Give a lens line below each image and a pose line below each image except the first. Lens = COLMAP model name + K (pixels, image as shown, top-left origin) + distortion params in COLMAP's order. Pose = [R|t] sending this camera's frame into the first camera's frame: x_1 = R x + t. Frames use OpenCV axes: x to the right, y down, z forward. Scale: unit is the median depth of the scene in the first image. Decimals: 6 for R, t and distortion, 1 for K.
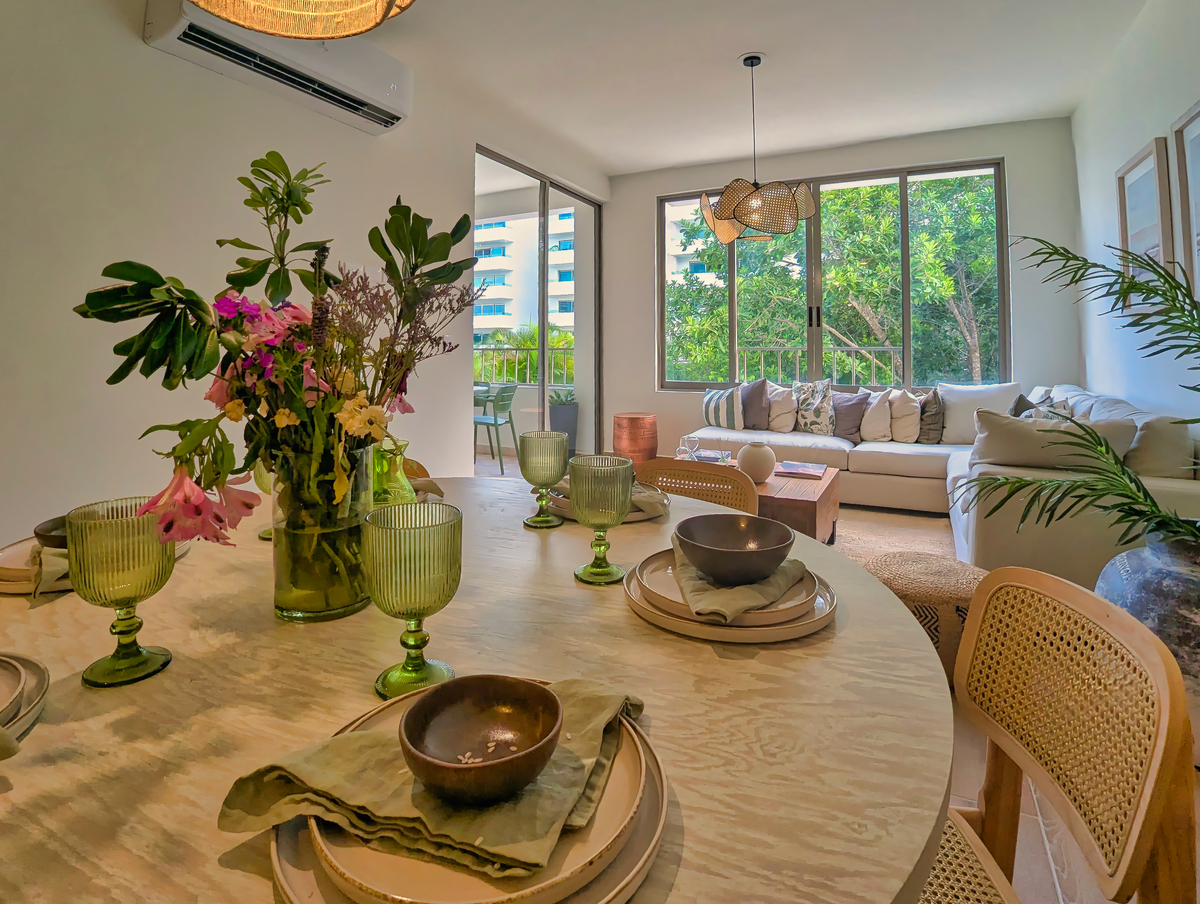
lens RADIAL K [[604.8, 0, 592.4], [0, 604.8, 356.1], [0, 0, 1]] dist [-0.016872, 0.000946]
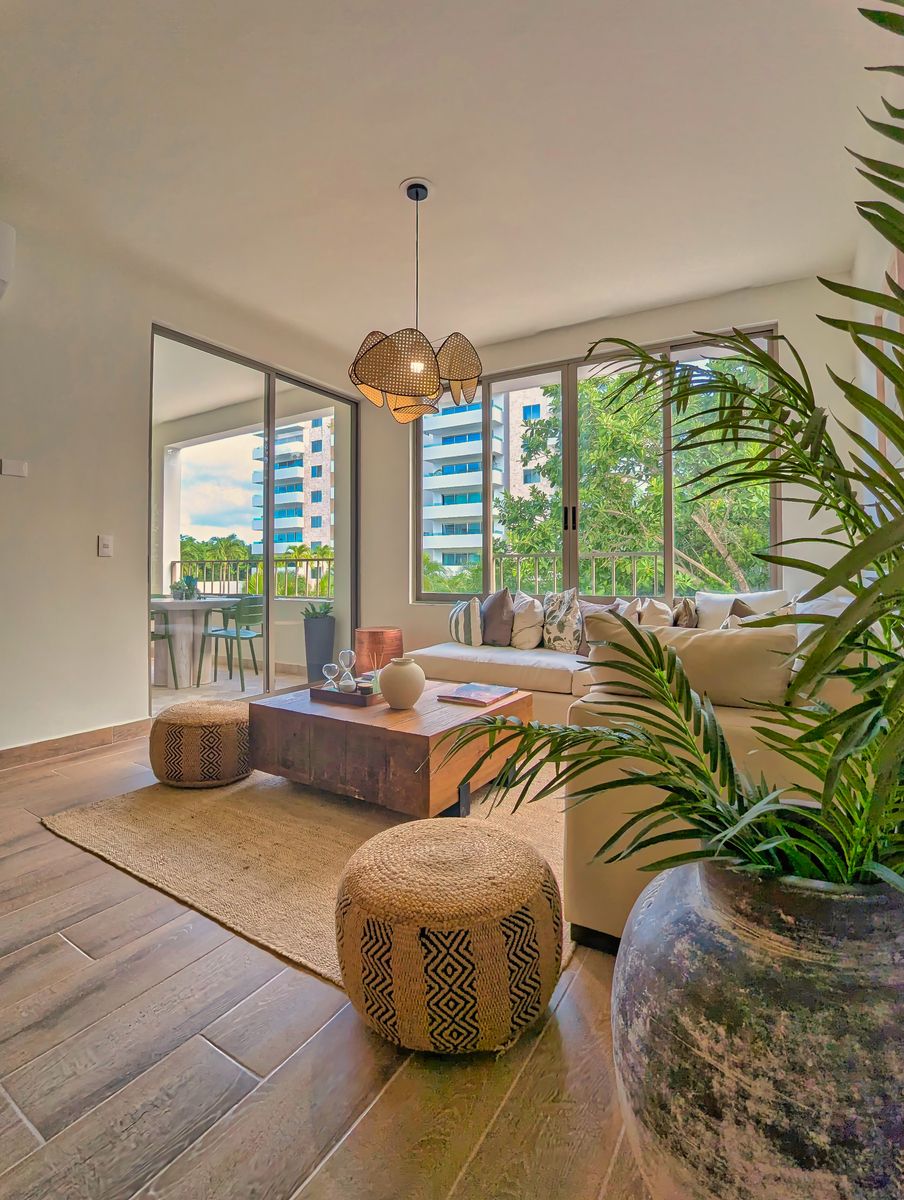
lens RADIAL K [[565.3, 0, 452.6], [0, 565.3, 592.1], [0, 0, 1]] dist [-0.040827, -0.000201]
pose [[0.996577, 0.000655, -0.082668, 0.275760], [0.001099, 0.999775, 0.021169, 0.026320], [0.082663, -0.021188, 0.996352, 0.180404]]
